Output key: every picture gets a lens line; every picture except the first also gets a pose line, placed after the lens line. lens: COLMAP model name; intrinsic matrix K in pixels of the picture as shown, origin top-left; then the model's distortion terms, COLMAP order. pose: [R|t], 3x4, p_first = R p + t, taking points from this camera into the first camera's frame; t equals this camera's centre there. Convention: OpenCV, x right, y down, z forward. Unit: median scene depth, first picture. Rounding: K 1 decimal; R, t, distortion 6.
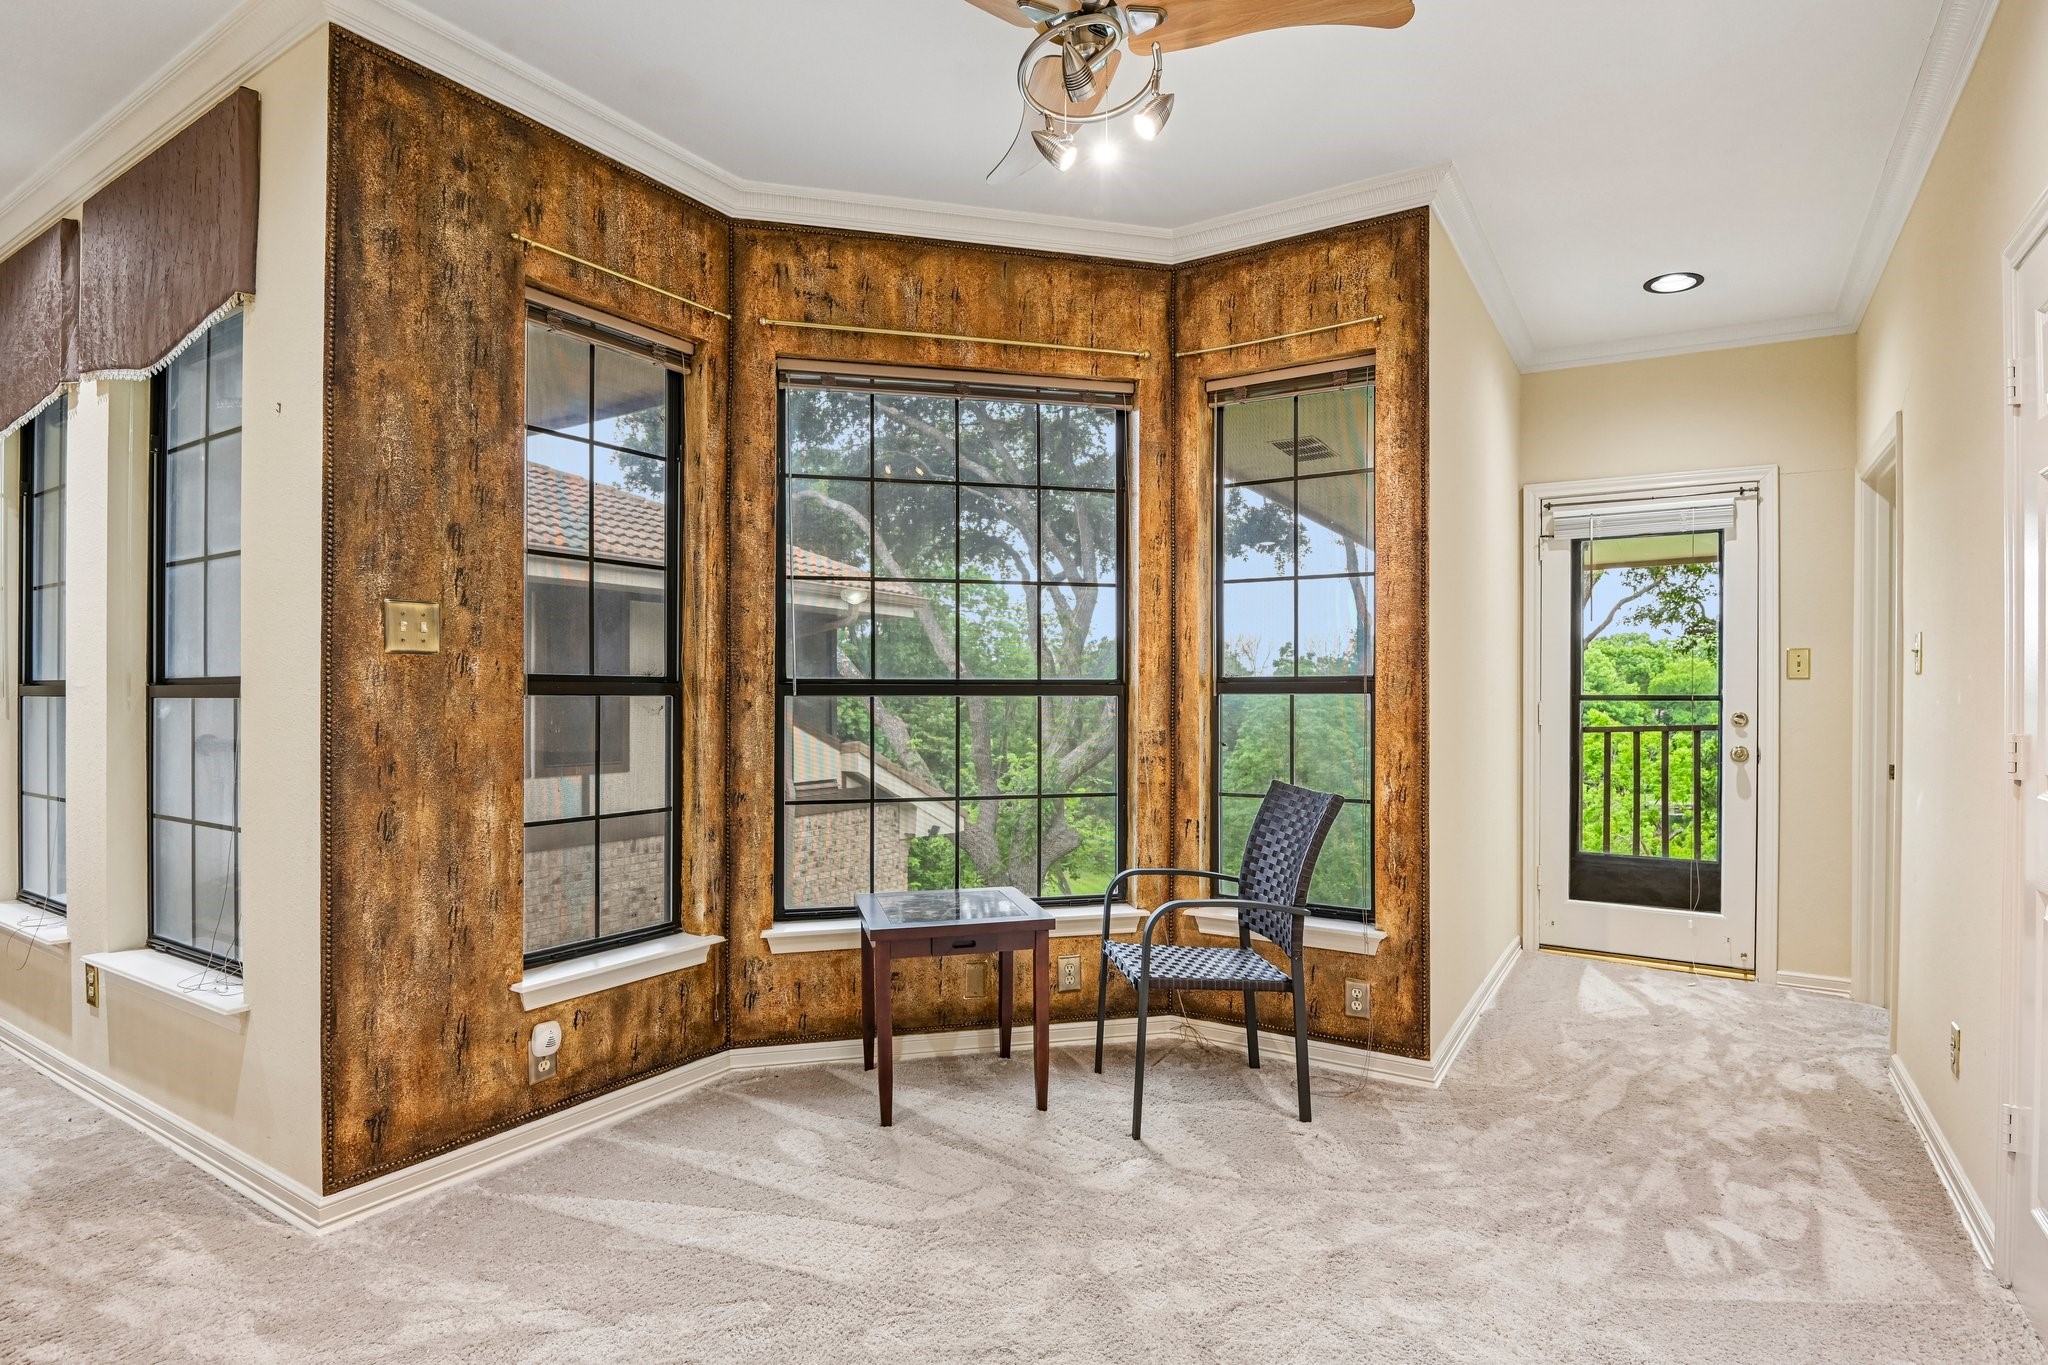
lens RADIAL K [[1050.1, 0, 1038.3], [0, 1050.1, 704.3], [0, 0, 1]] dist [-0.003668, -0.016260]
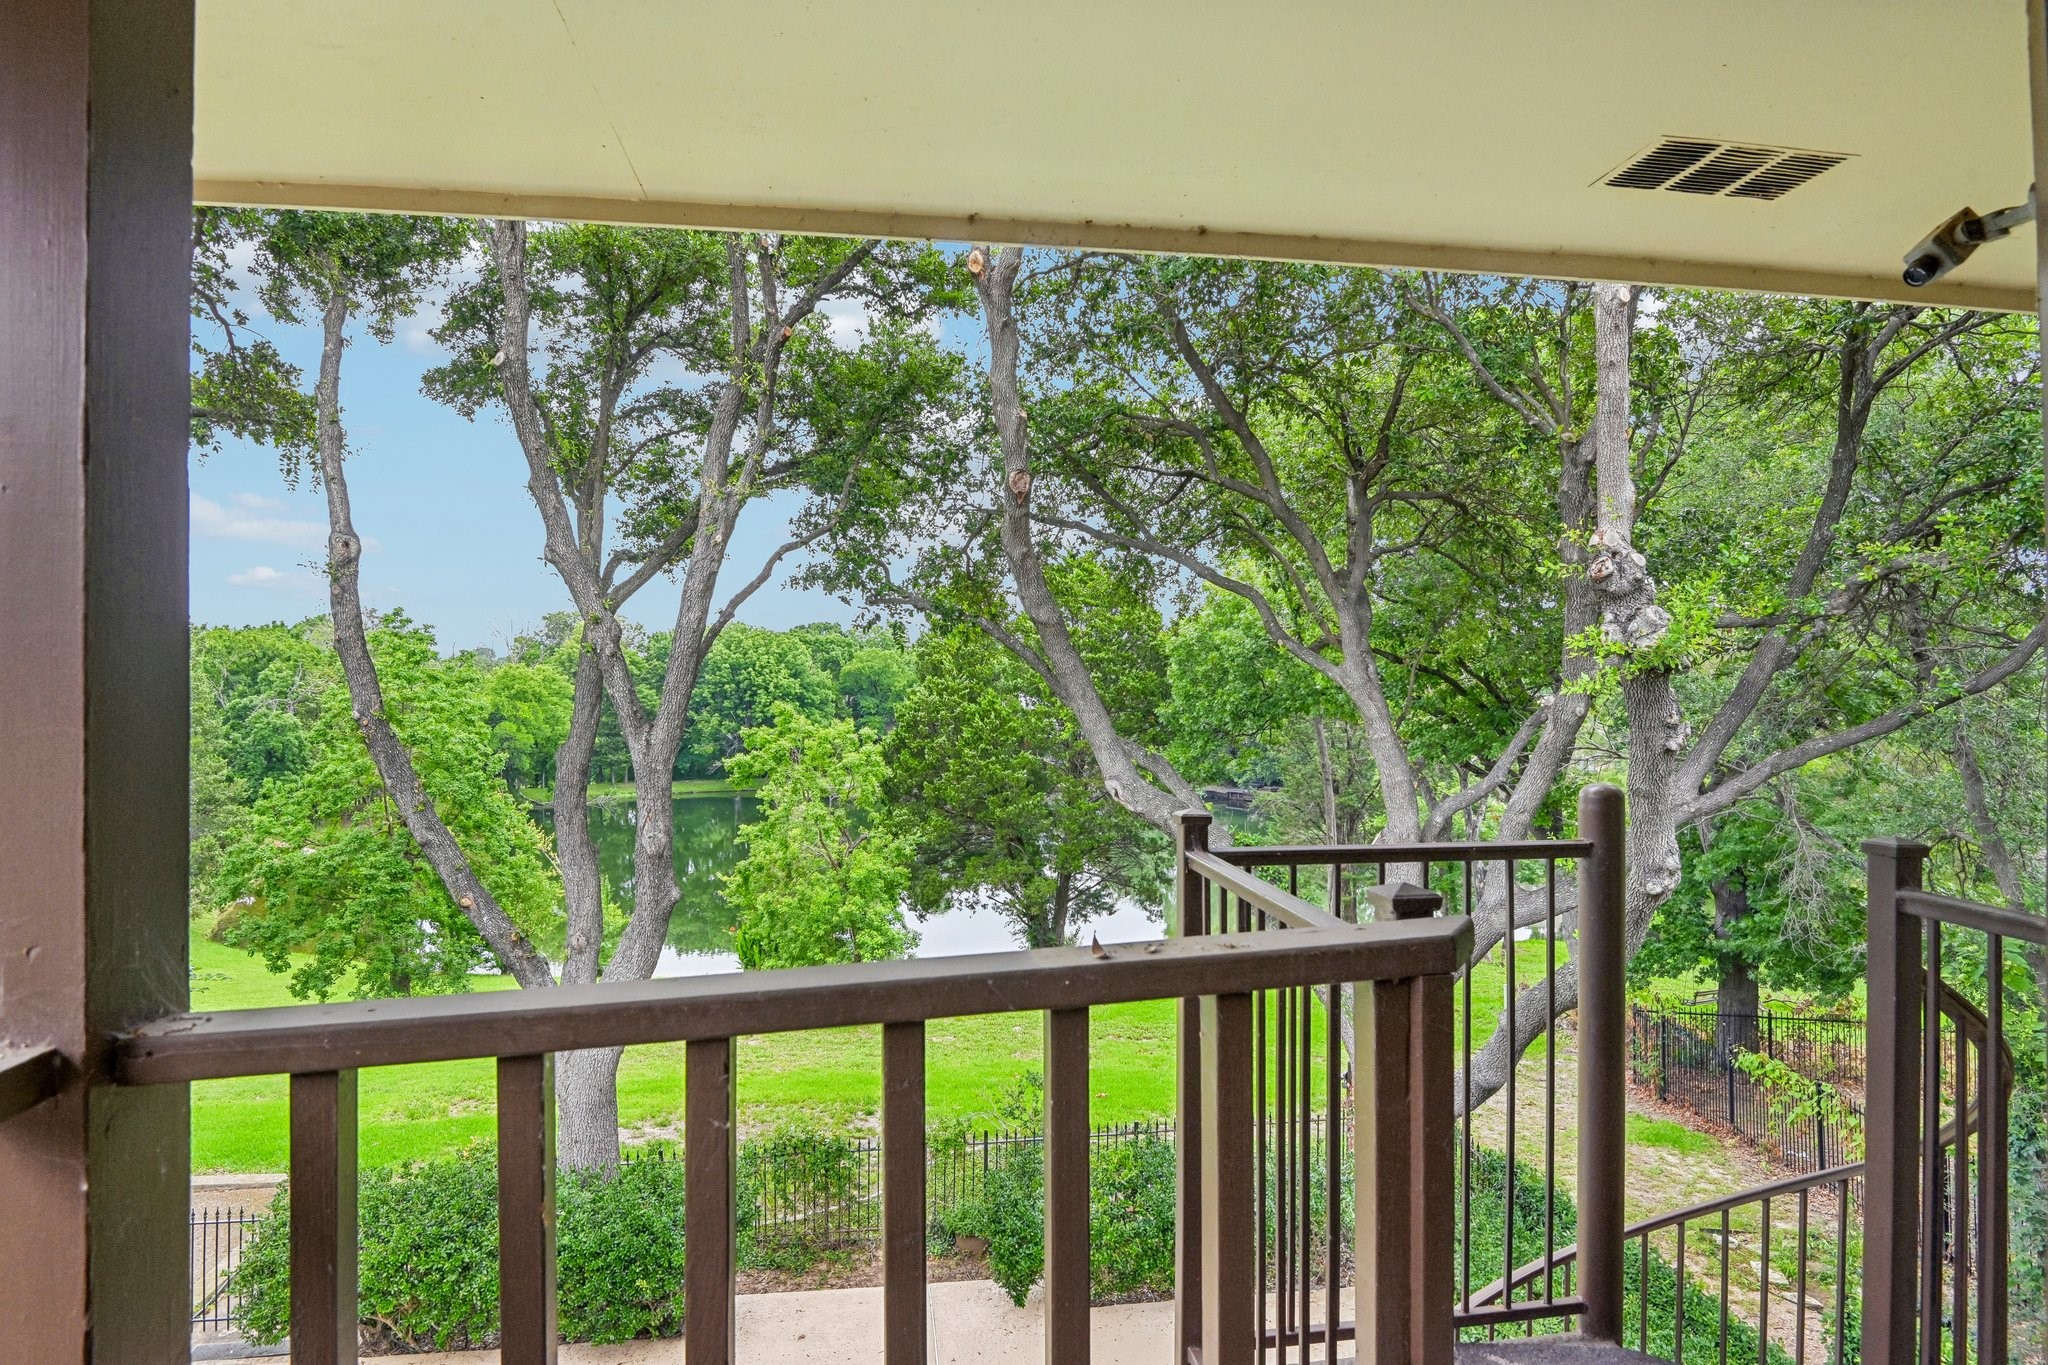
lens RADIAL K [[1067.9, 0, 1038.5], [0, 1067.9, 690.0], [0, 0, 1]] dist [-0.000644, -0.013107]
pose [[0.758620, -0.004239, 0.651519, 0.212015], [0.004562, 0.999989, 0.001194, -0.006887], [-0.651517, 0.002067, 0.758631, 0.337823]]
